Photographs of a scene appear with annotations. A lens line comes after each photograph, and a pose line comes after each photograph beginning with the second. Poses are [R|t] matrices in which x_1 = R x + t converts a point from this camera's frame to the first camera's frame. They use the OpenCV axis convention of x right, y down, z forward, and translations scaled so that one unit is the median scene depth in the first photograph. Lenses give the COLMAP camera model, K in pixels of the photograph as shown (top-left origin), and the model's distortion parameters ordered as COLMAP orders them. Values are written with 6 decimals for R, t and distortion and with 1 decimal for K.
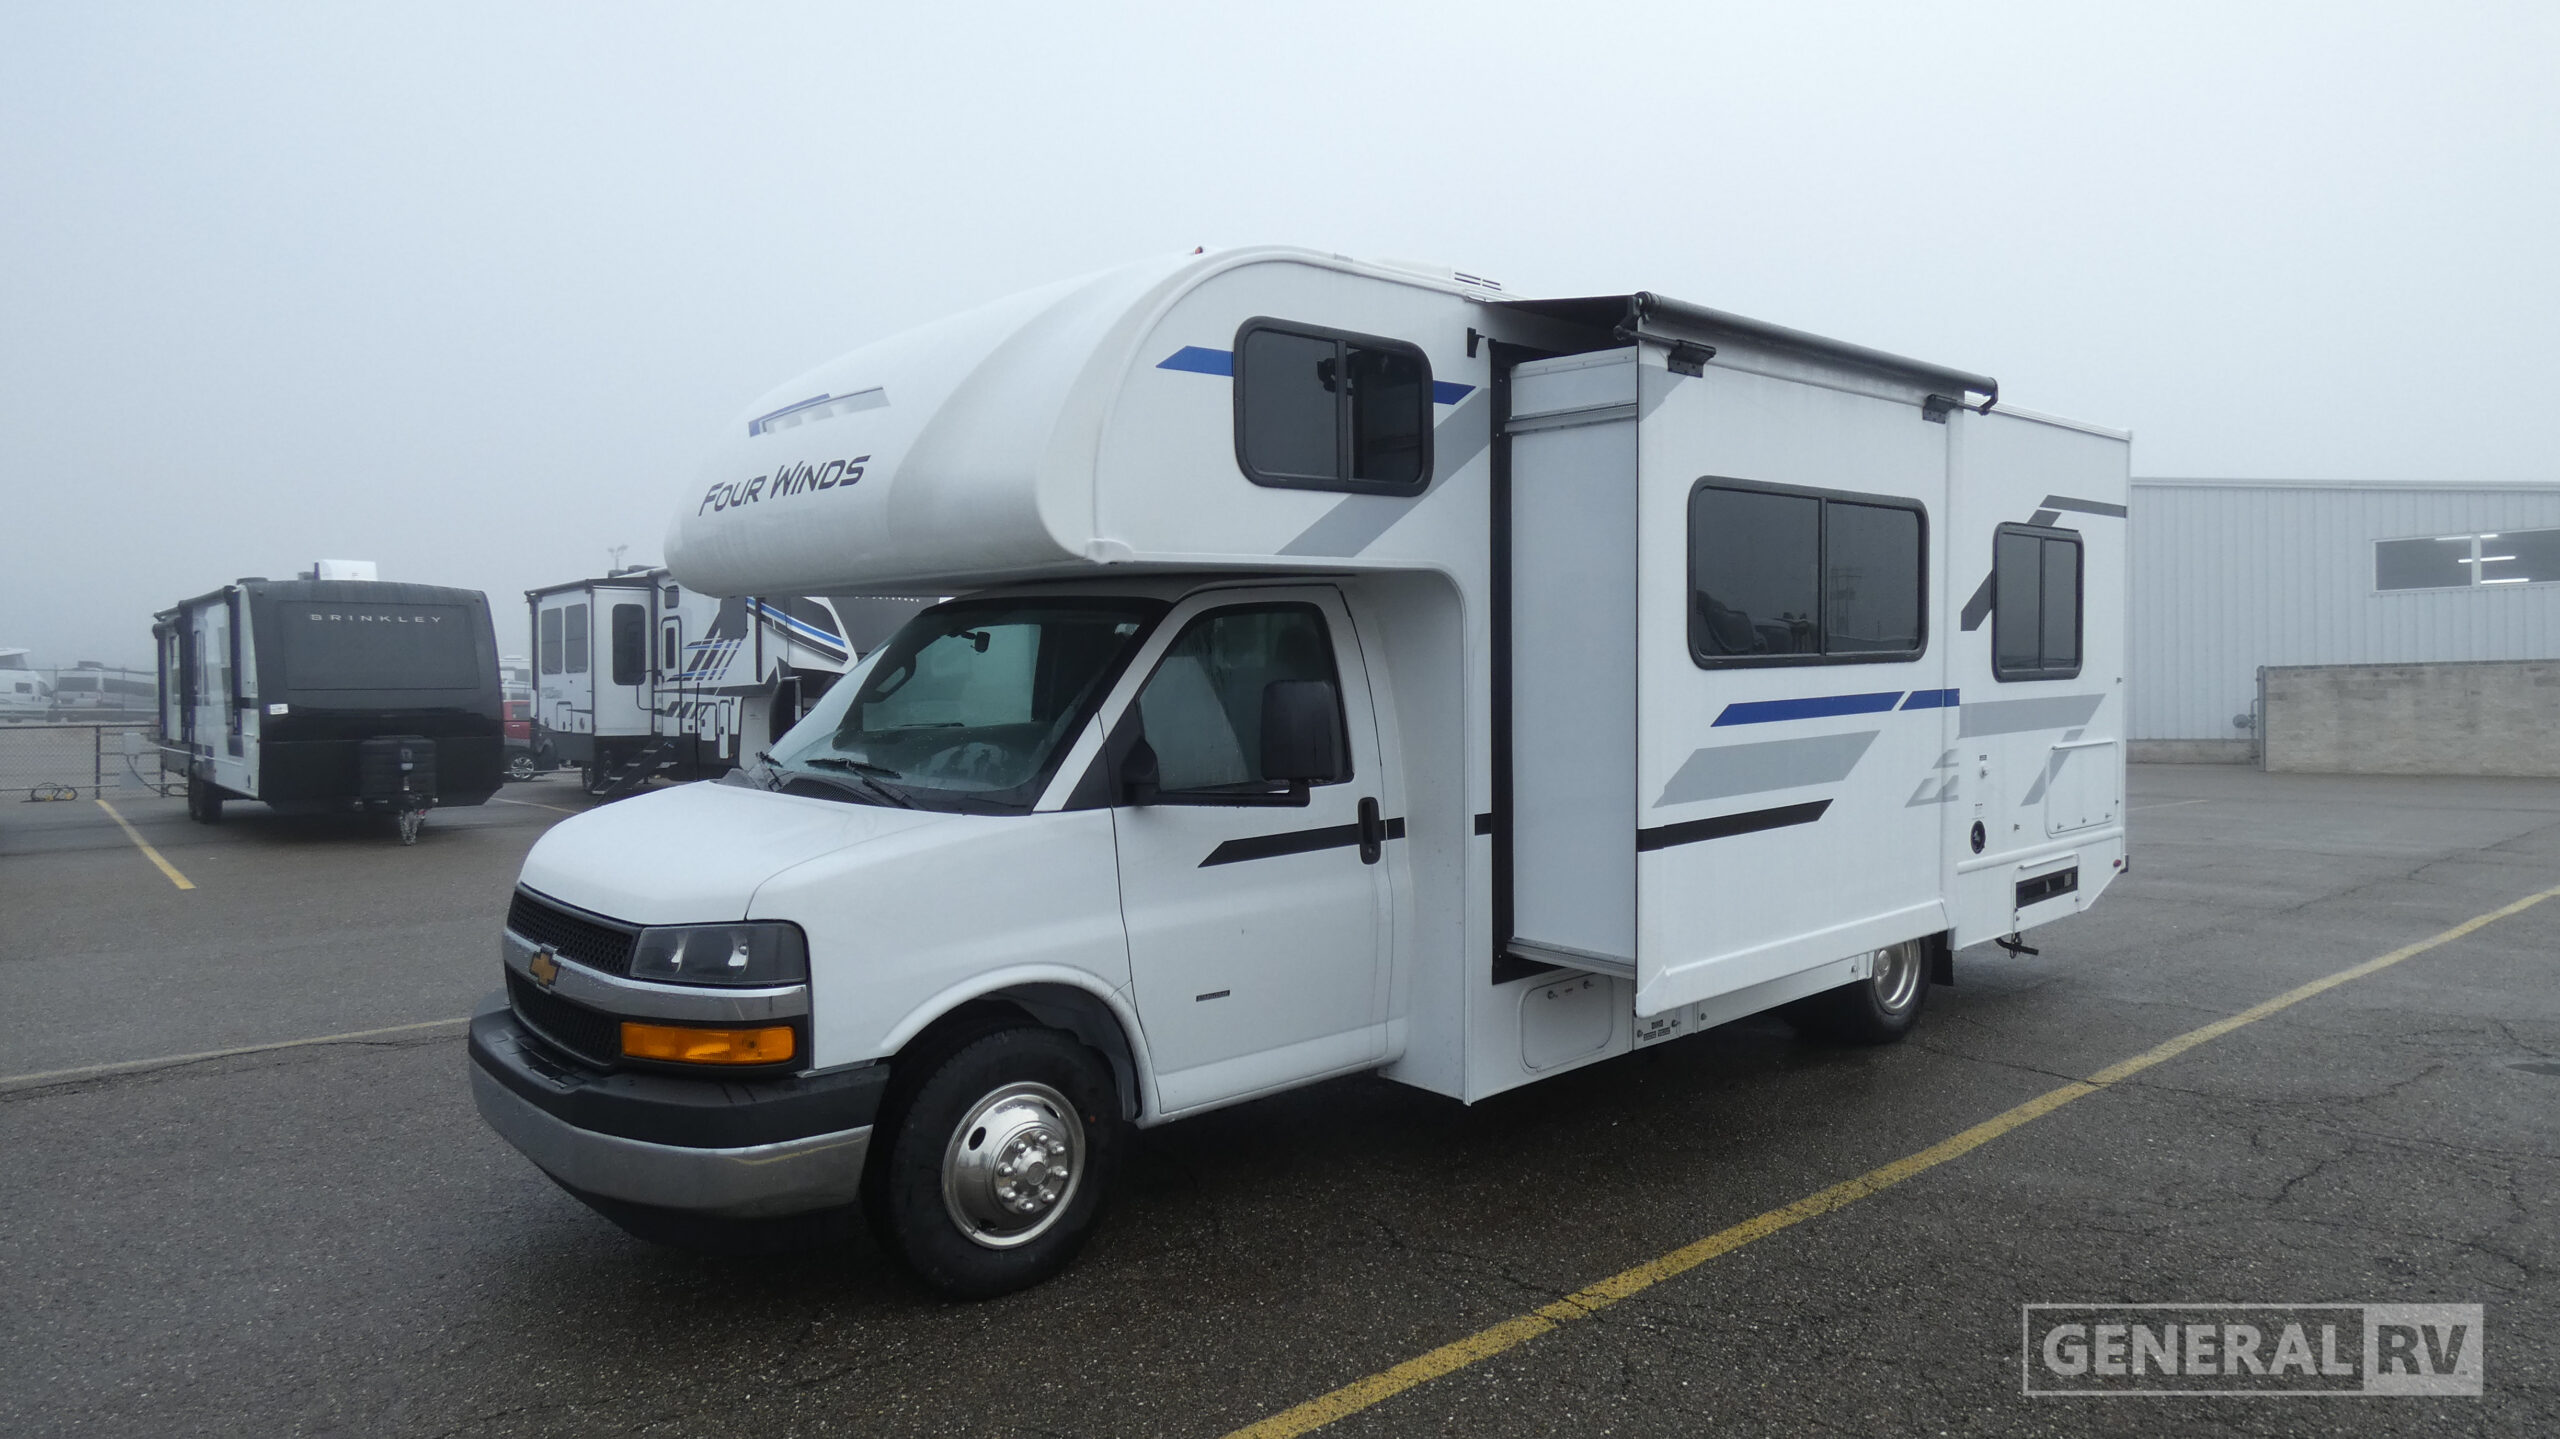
lens RADIAL K [[1533.1, 0, 1280.0], [0, 1533.1, 719.5], [0, 0, 1]] dist [-0.002686, -0.000240]
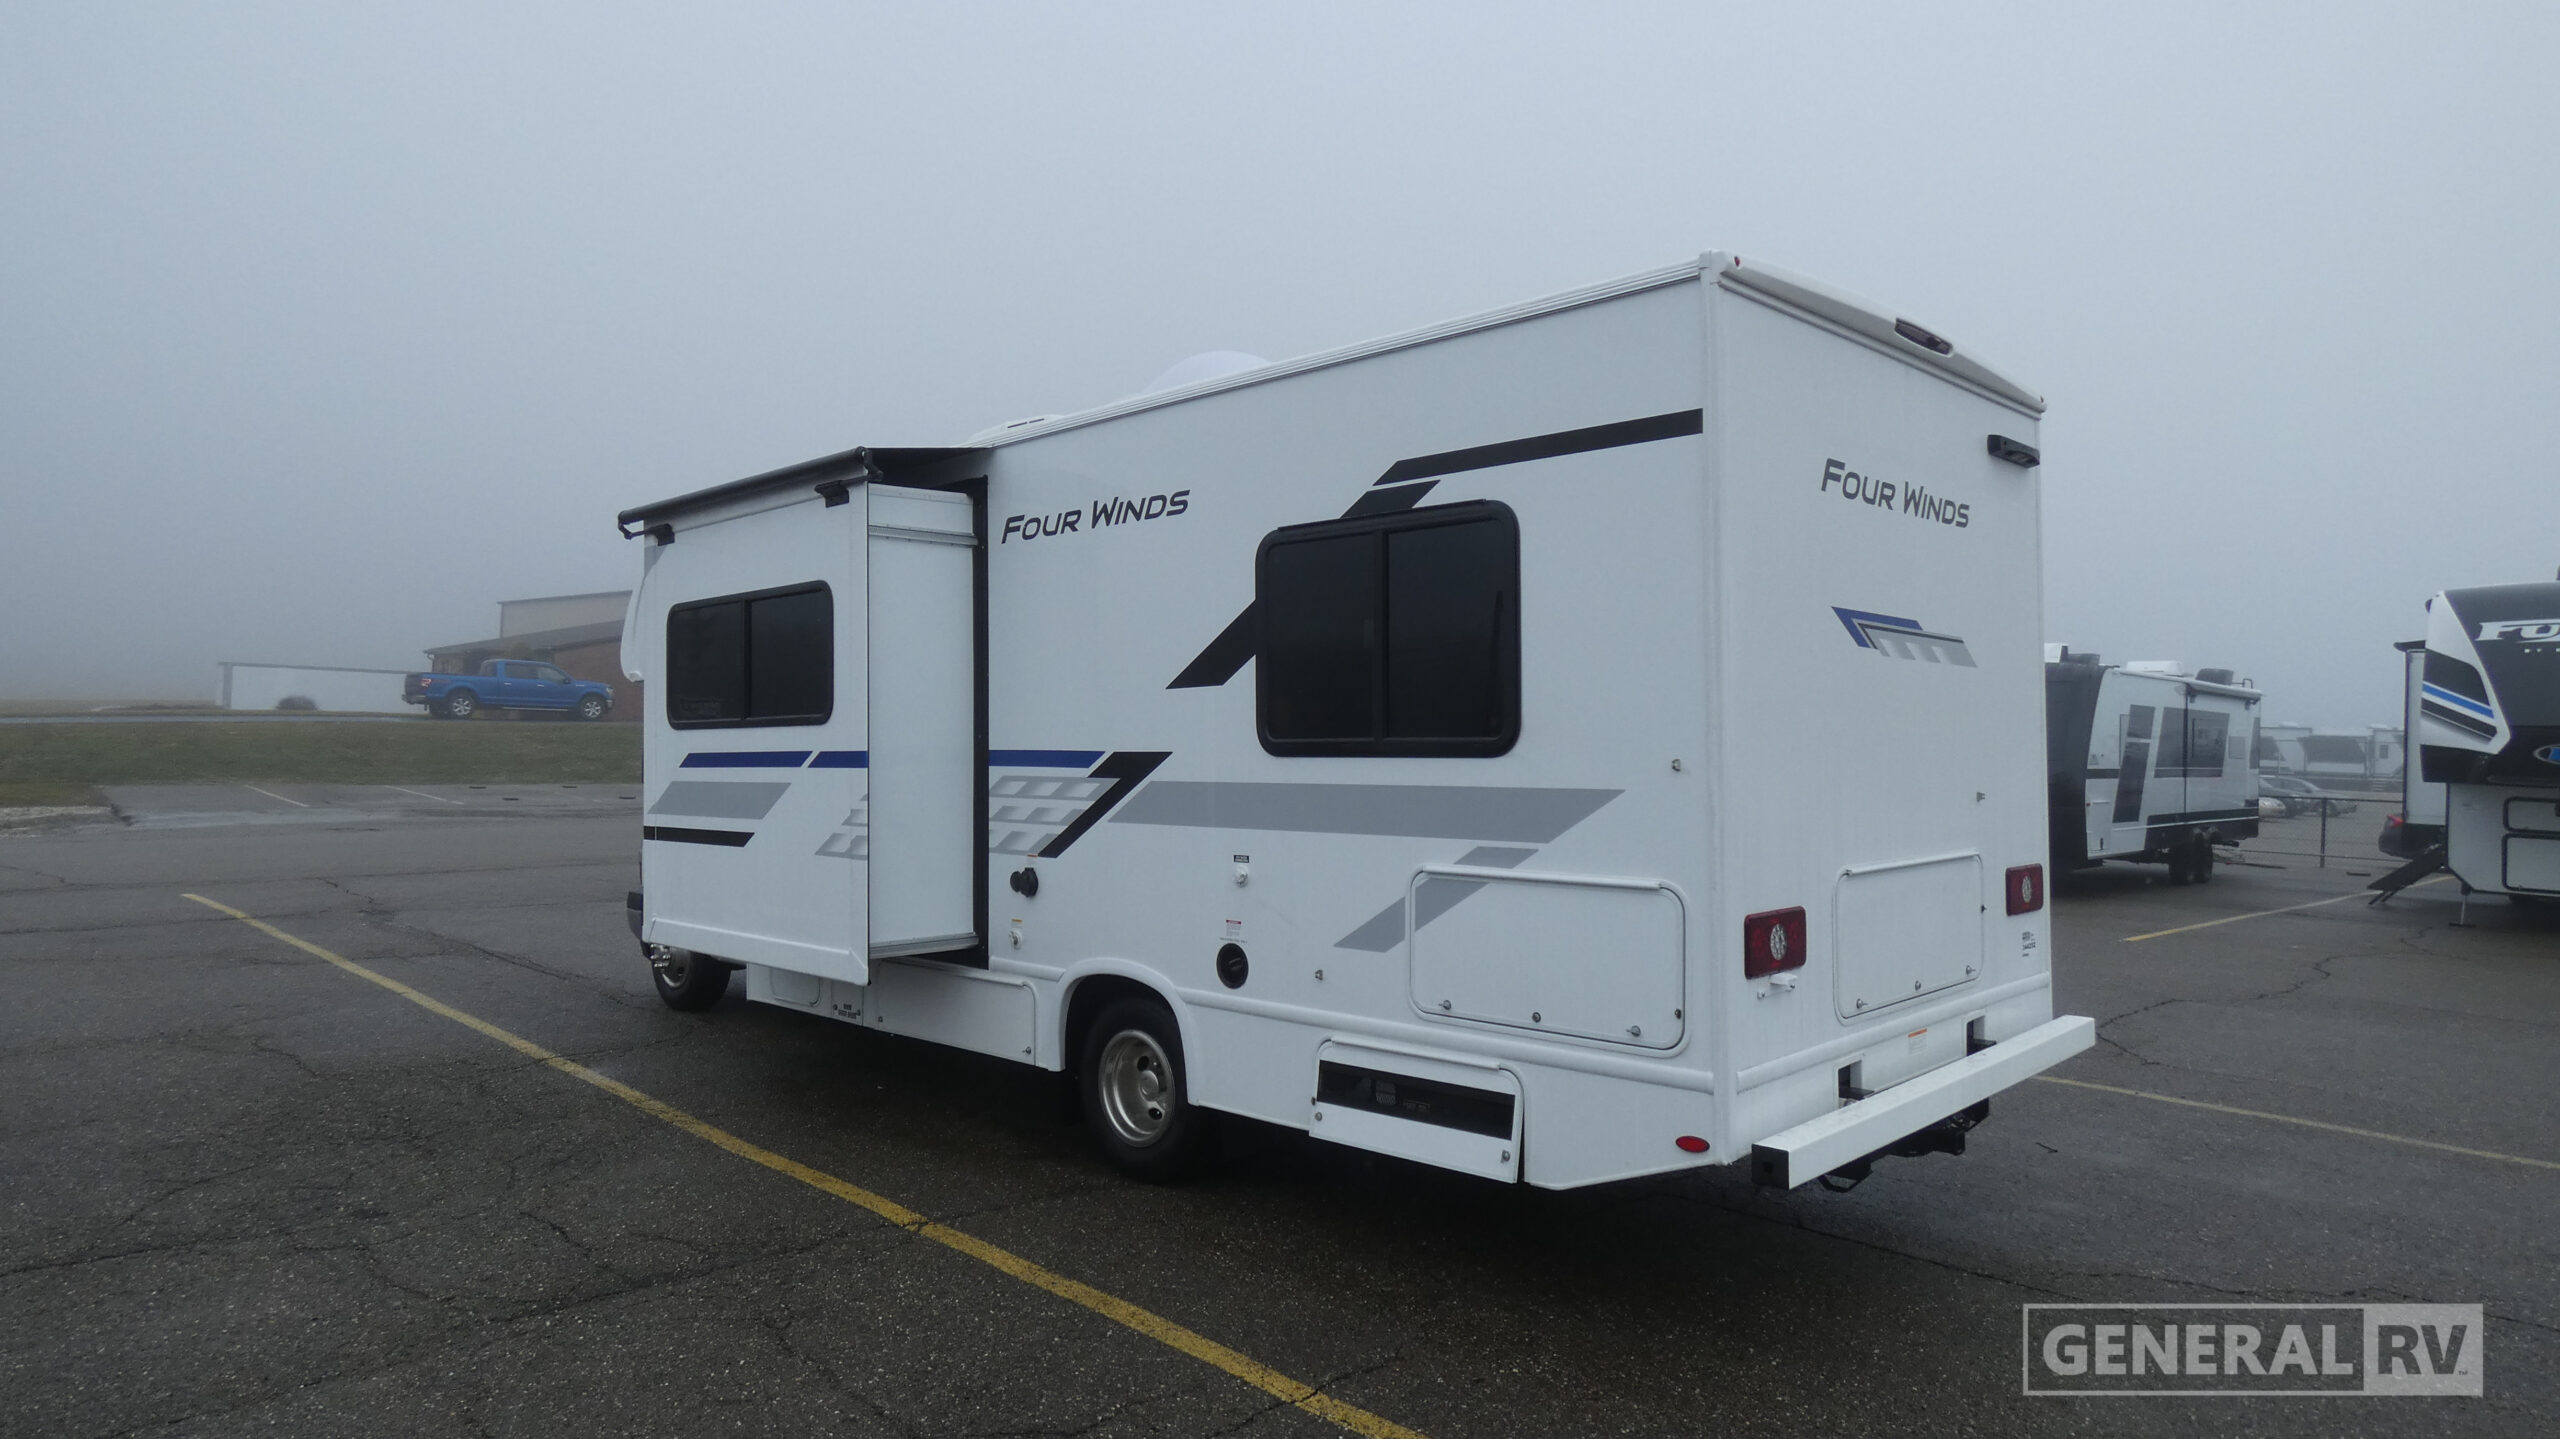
lens RADIAL K [[1533.1, 0, 1280.0], [0, 1533.1, 719.5], [0, 0, 1]] dist [-0.002686, -0.000240]
pose [[0.061085, -0.007314, -0.998106, 1.541027], [-0.043911, 0.998985, -0.010008, -0.044869], [0.997166, 0.044439, 0.060702, 1.259362]]
